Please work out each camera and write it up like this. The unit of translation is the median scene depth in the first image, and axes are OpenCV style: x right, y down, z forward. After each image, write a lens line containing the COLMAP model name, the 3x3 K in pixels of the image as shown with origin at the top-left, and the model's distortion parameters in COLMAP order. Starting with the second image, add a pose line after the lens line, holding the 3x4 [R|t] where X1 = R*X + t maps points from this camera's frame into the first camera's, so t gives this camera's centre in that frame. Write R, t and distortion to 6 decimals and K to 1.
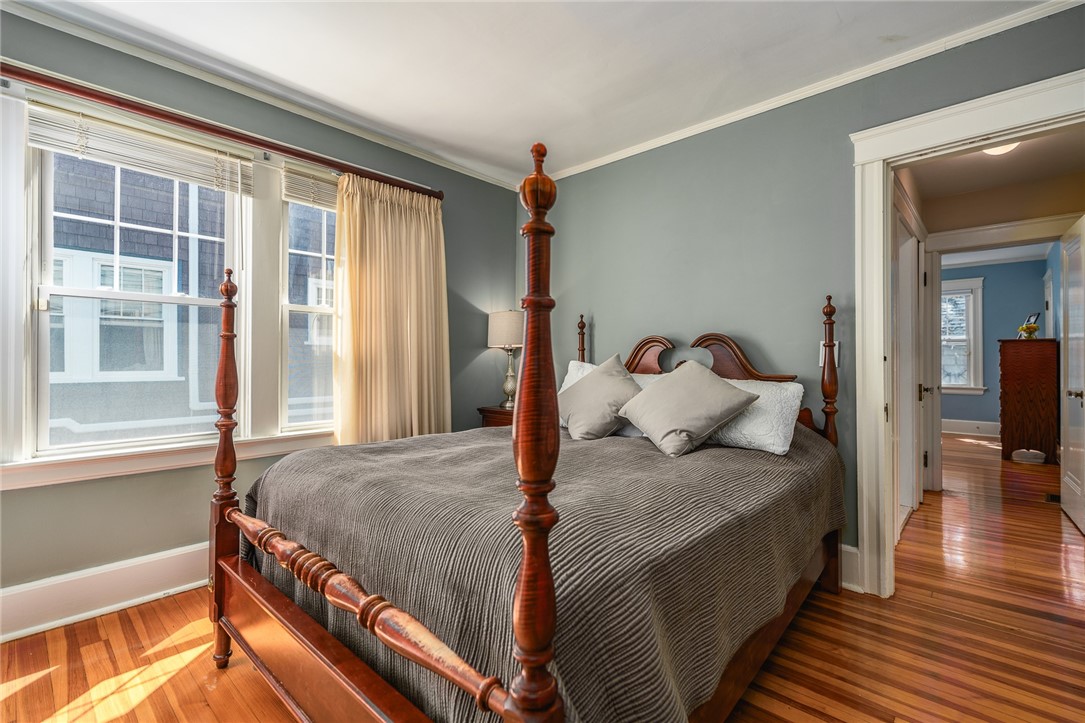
lens RADIAL K [[486.9, 0, 549.3], [0, 486.9, 356.7], [0, 0, 1]] dist [0.005016, -0.000043]
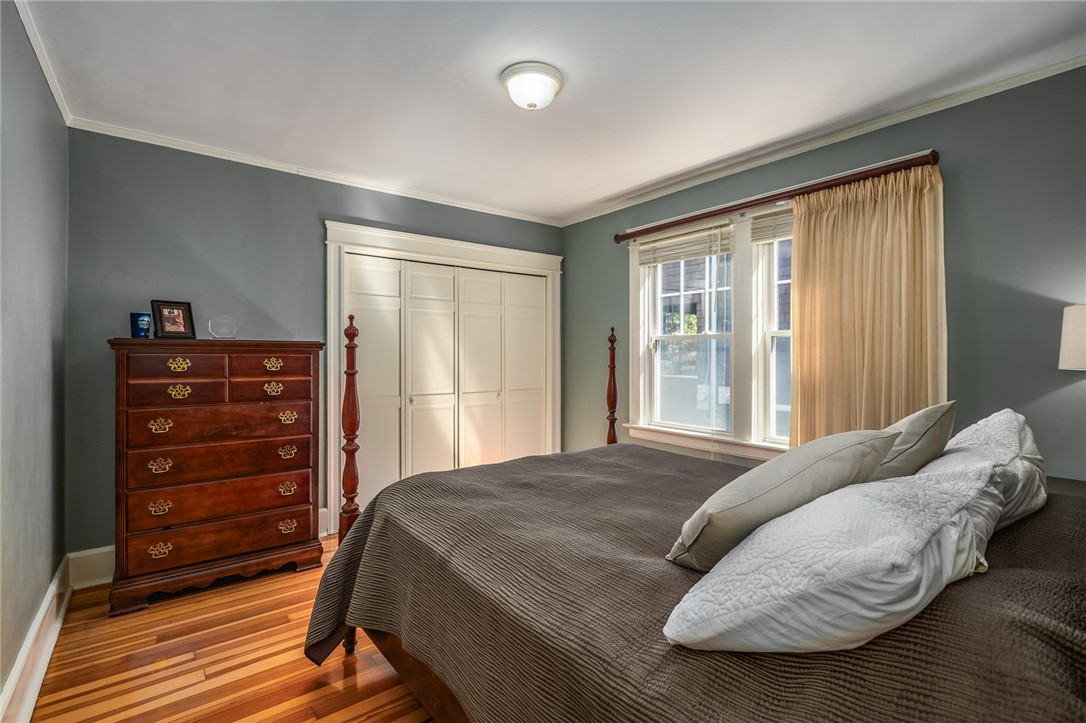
lens RADIAL K [[495.1, 0, 553.6], [0, 495.1, 357.7], [0, 0, 1]] dist [-0.001841, -0.000142]
pose [[-0.161353, 0.012466, -0.986818, 0.773533], [0.000372, 0.999921, 0.012570, -0.068651], [0.986897, 0.001661, -0.161345, 0.772237]]
